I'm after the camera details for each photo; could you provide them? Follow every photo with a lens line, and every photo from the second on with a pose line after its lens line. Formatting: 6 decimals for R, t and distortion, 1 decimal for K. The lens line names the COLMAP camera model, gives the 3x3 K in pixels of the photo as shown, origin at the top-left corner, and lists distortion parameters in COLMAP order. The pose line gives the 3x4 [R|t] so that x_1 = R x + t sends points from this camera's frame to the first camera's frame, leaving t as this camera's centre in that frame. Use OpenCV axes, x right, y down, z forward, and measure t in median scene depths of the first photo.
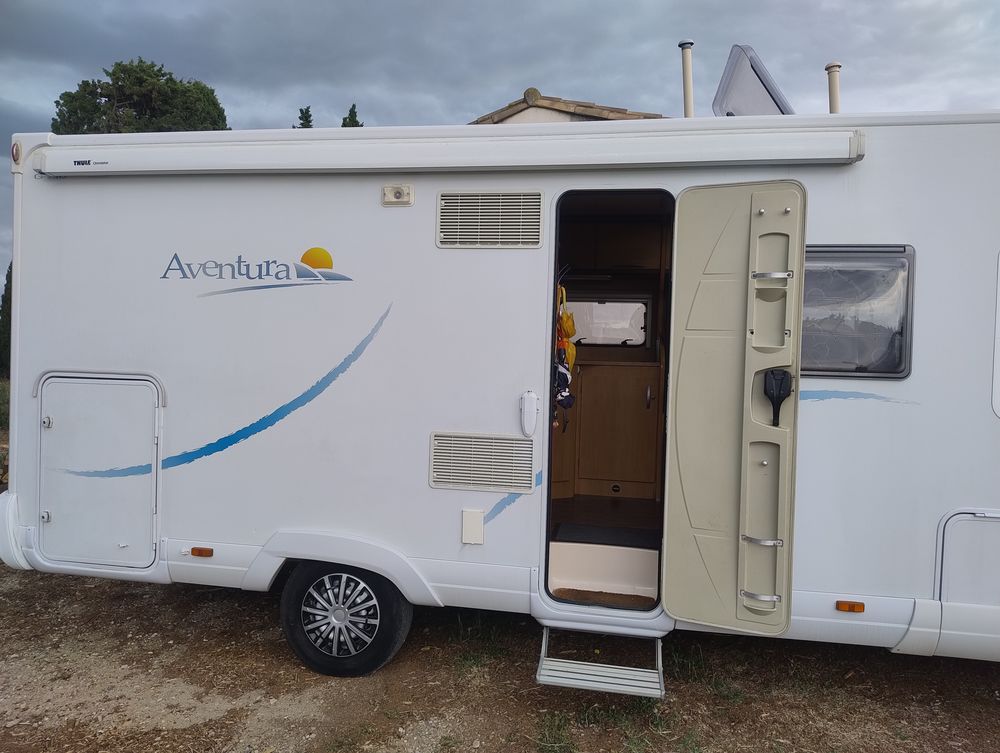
lens RADIAL K [[683.1, 0, 500.0], [0, 683.1, 376.5], [0, 0, 1]] dist [0.005413, -0.001388]
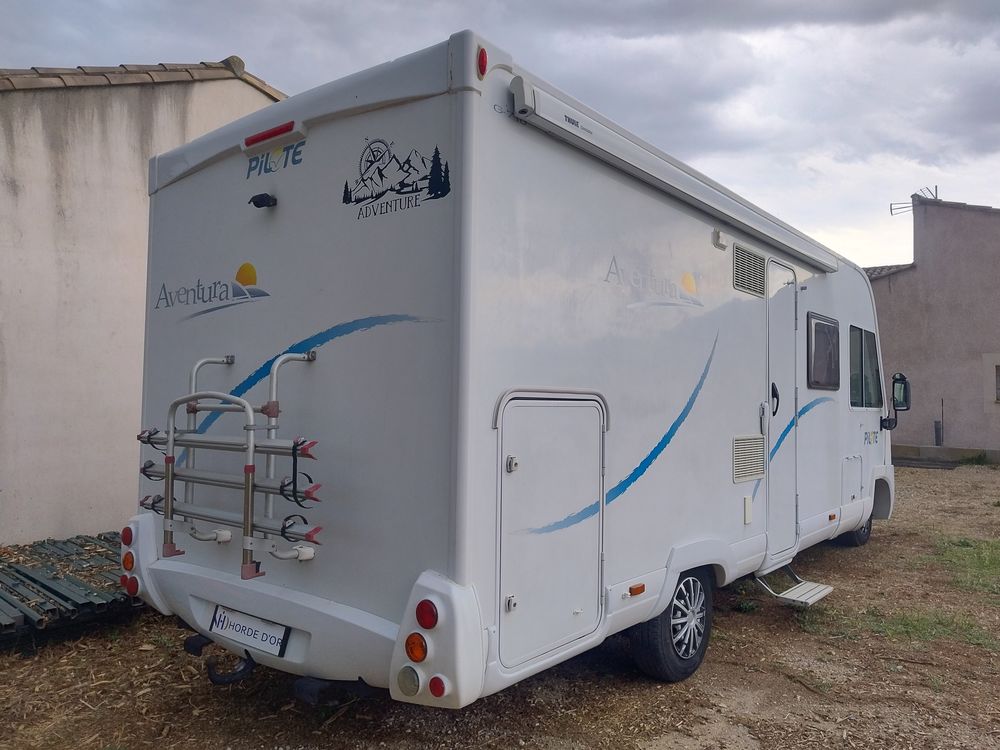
lens RADIAL K [[746.8, 0, 500.0], [0, 746.8, 375.0], [0, 0, 1]] dist [0.034071, -0.000035]
pose [[0.490536, 0.010922, 0.871353, -1.390300], [0.024035, 0.999371, -0.026058, -0.004695], [-0.871090, 0.033725, 0.489965, 0.665351]]
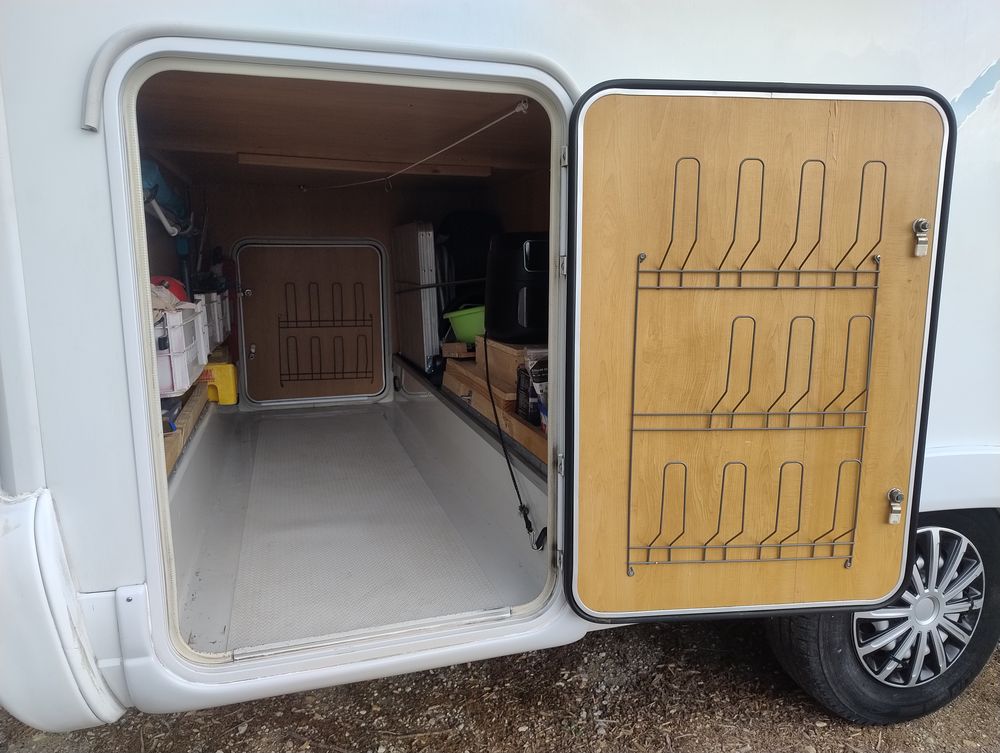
lens RADIAL K [[683.1, 0, 500.0], [0, 683.1, 376.5], [0, 0, 1]] dist [0.005413, -0.001388]
pose [[0.890509, -0.105380, 0.442593, -0.700543], [0.039673, 0.987086, 0.155198, 0.094030], [-0.453232, -0.120647, 0.883190, 0.715016]]
